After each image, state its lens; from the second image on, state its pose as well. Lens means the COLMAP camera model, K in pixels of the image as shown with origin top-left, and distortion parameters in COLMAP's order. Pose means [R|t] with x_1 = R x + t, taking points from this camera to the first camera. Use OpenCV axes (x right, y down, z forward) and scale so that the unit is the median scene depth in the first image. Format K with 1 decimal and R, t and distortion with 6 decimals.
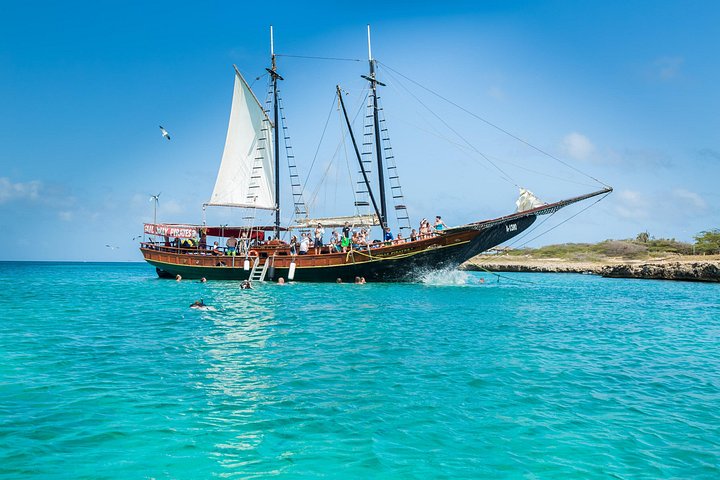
lens RADIAL K [[478.7, 0, 360.0], [0, 478.7, 240.0], [0, 0, 1]] dist [0.000005, 0.000184]
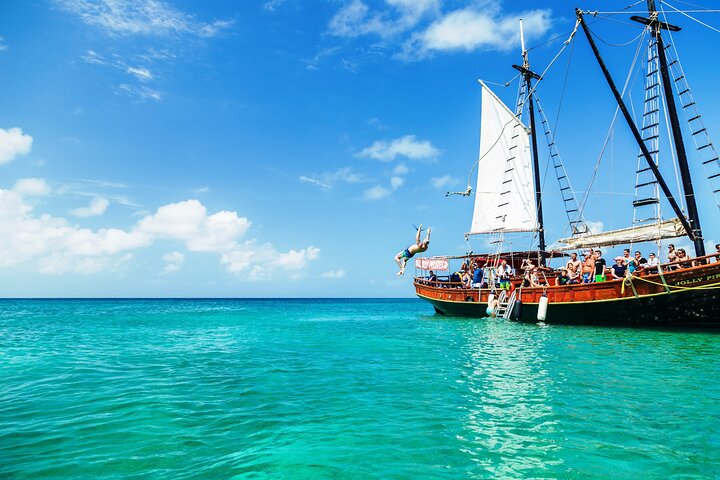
lens RADIAL K [[478.7, 0, 360.0], [0, 478.7, 240.0], [0, 0, 1]] dist [0.000005, 0.000184]
pose [[0.831186, -0.081479, -0.549992, 0.029944], [0.044785, 0.995801, -0.079842, 0.007255], [0.554188, 0.041732, 0.831345, 0.232185]]
